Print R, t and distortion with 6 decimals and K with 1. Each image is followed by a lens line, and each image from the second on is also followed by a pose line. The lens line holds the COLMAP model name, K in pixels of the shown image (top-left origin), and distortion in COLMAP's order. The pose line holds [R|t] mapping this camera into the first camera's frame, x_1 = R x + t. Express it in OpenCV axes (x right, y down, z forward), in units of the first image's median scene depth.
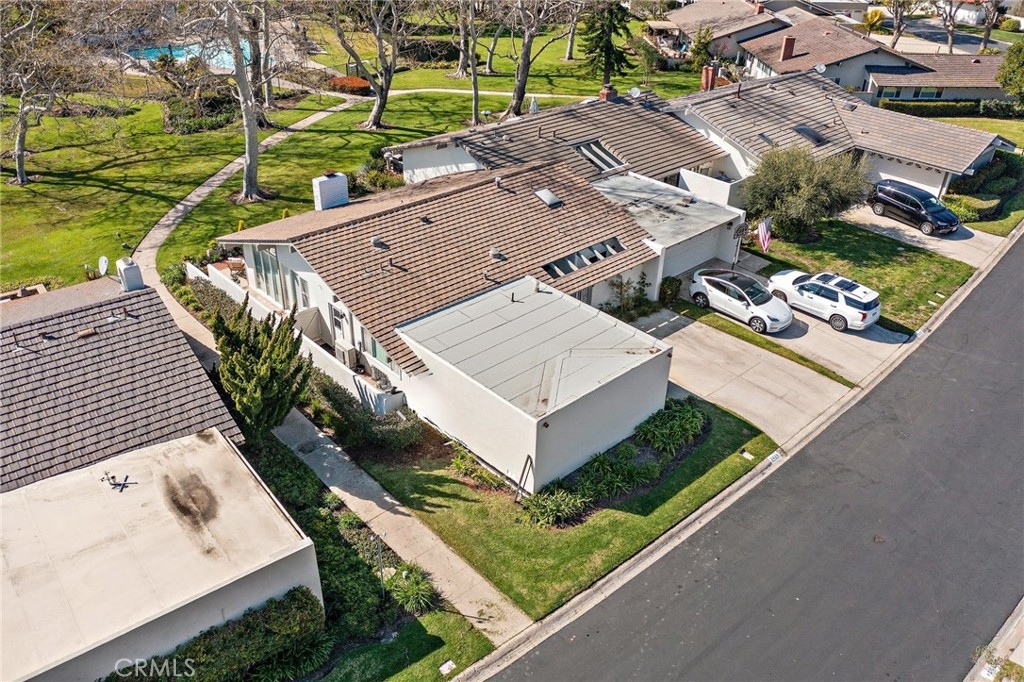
lens RADIAL K [[805.0, 0, 507.4], [0, 805.0, 342.5], [0, 0, 1]] dist [-0.002465, 0.000949]
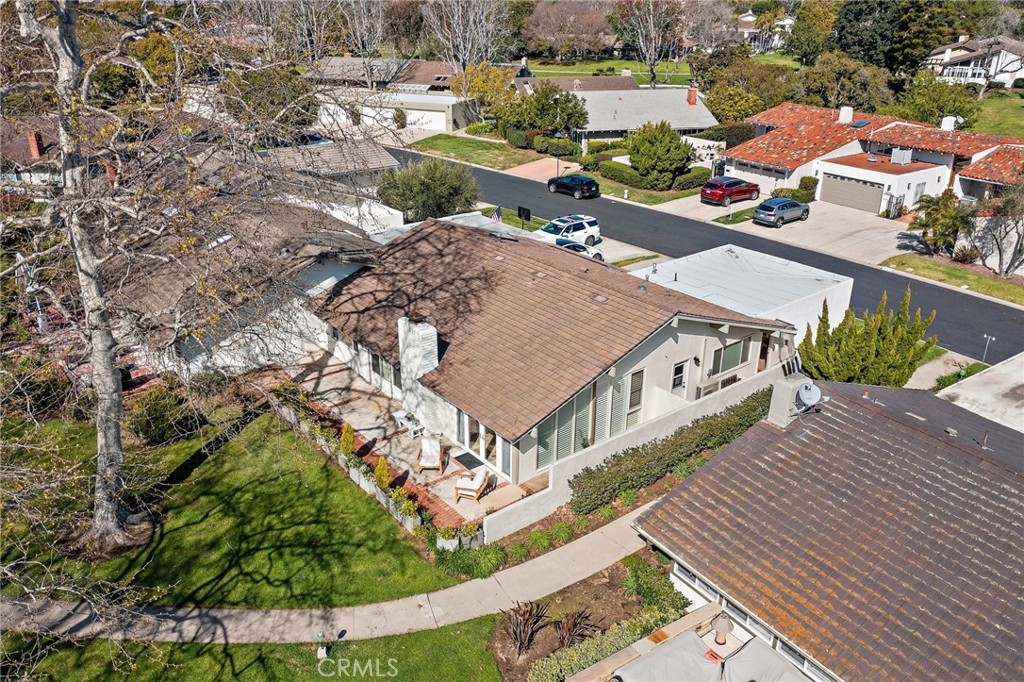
lens RADIAL K [[805.0, 0, 507.5], [0, 805.0, 342.7], [0, 0, 1]] dist [-0.002465, 0.000949]
pose [[0.076374, -0.421270, 0.903714, -0.943983], [0.517037, 0.791713, 0.325365, -0.416777], [-0.852549, 0.442404, 0.278278, 0.808619]]
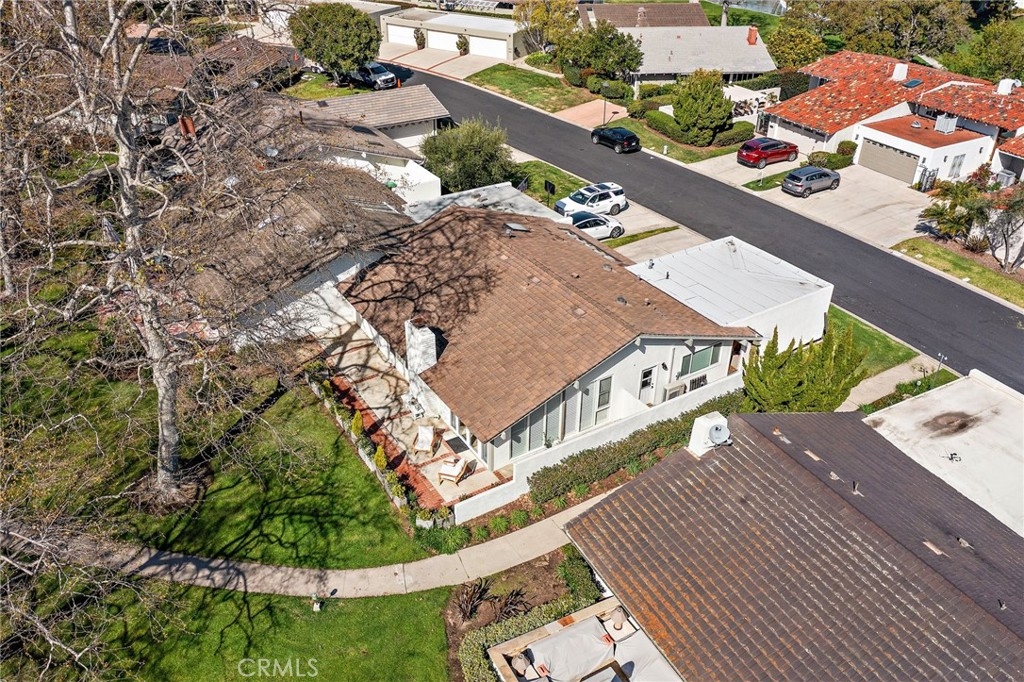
lens RADIAL K [[805.0, 0, 509.4], [0, 805.0, 338.7], [0, 0, 1]] dist [-0.002465, 0.000949]
pose [[0.183881, -0.533290, 0.825706, -0.986878], [0.507727, 0.770820, 0.384773, -0.514740], [-0.841665, 0.348481, 0.412505, 0.631152]]
